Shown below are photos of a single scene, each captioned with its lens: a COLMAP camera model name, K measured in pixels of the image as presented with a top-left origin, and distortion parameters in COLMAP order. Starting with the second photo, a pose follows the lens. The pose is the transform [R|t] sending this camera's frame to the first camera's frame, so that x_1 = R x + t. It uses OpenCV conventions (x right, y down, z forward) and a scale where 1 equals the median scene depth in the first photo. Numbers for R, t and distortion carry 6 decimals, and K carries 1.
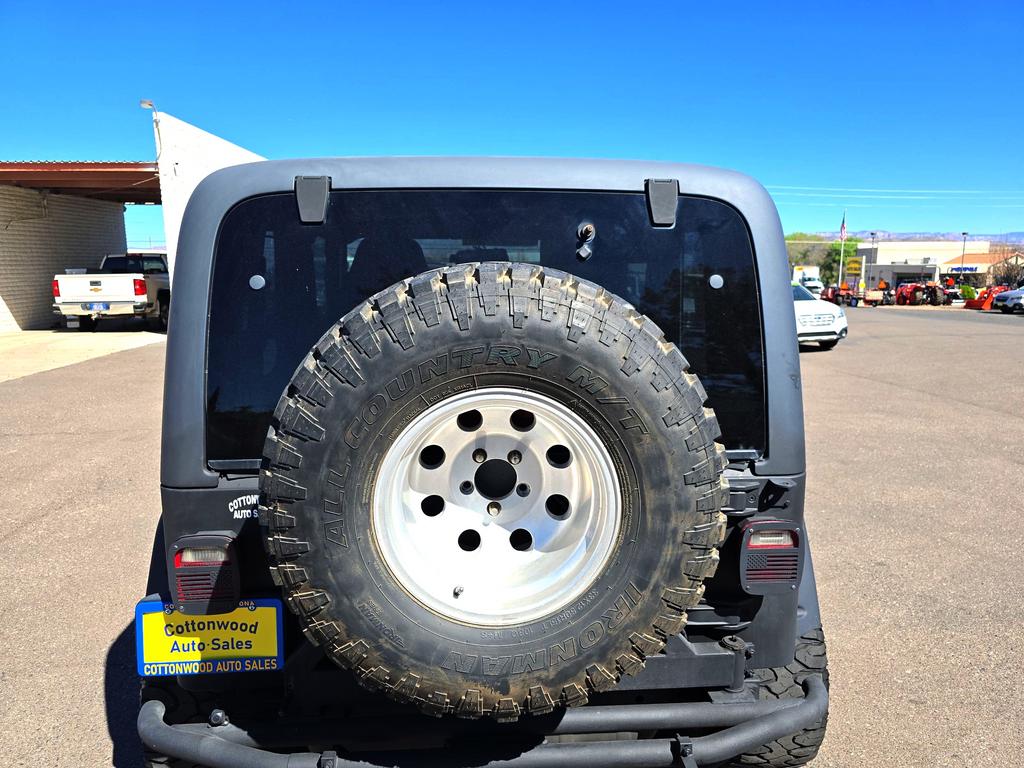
lens RADIAL K [[712.5, 0, 514.7], [0, 712.5, 379.0], [0, 0, 1]] dist [0.074573, -0.087497]
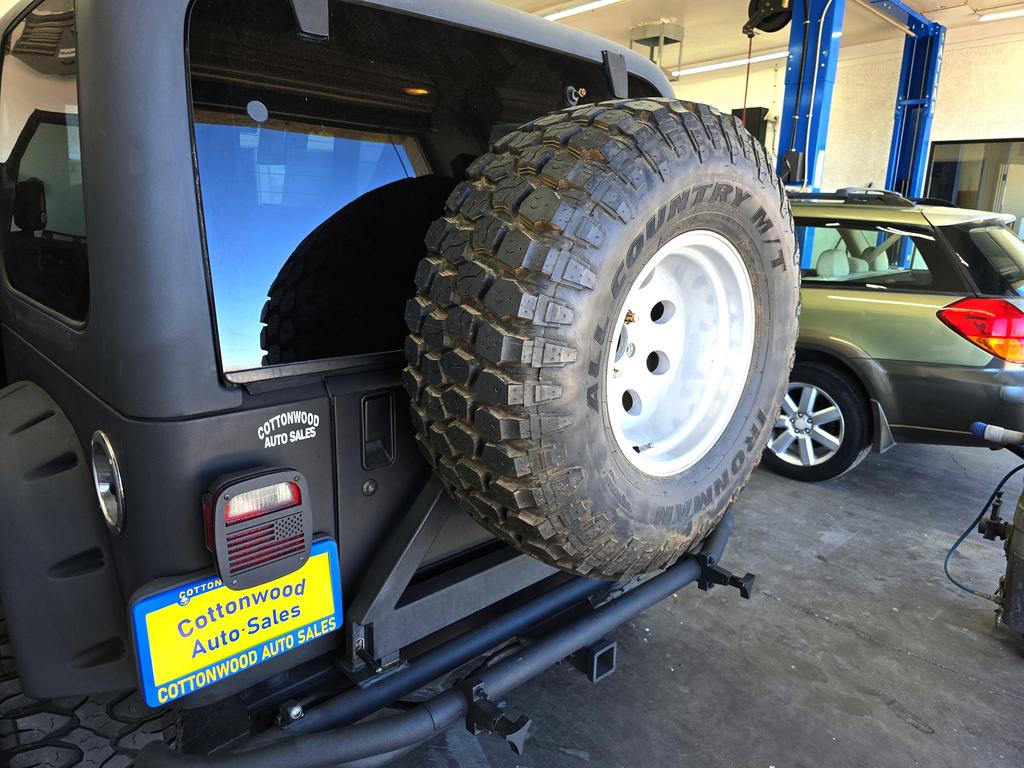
lens RADIAL K [[712.5, 0, 514.7], [0, 712.5, 379.0], [0, 0, 1]] dist [0.074573, -0.087497]
pose [[0.766499, -0.125320, 0.629900, -0.130159], [0.076688, 0.991620, 0.103968, 0.014135], [-0.637651, -0.031386, 0.769686, 0.059177]]
